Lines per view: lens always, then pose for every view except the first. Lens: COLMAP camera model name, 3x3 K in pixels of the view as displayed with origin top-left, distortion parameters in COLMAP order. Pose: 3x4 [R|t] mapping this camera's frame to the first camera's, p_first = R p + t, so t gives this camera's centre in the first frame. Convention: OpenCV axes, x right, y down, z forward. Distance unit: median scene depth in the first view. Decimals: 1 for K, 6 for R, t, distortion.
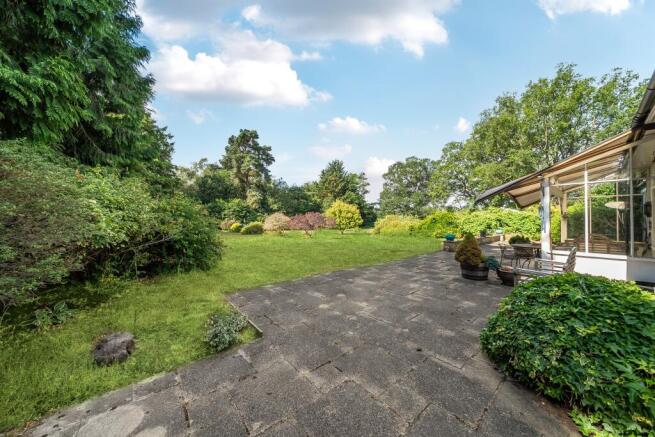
lens RADIAL K [[221.6, 0, 323.9], [0, 221.6, 220.3], [0, 0, 1]] dist [-0.001292, -0.000030]
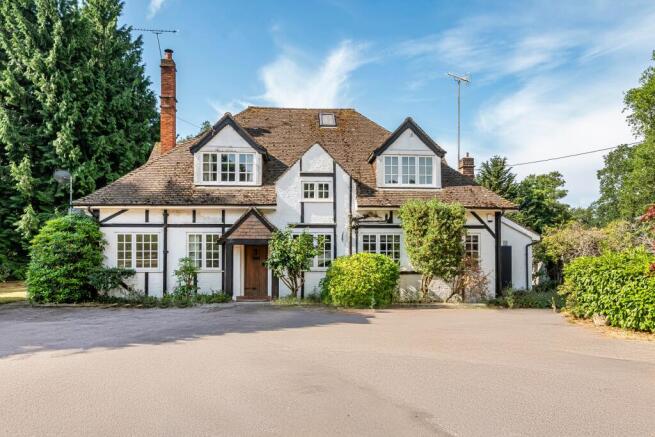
lens RADIAL K [[463.5, 0, 319.4], [0, 463.5, 253.7], [0, 0, 1]] dist [-0.008318, -0.000200]
pose [[0.821263, -0.008883, -0.570481, 0.400761], [-0.003144, 0.999793, -0.020093, 0.004004], [0.570541, 0.018295, 0.821065, -0.254137]]
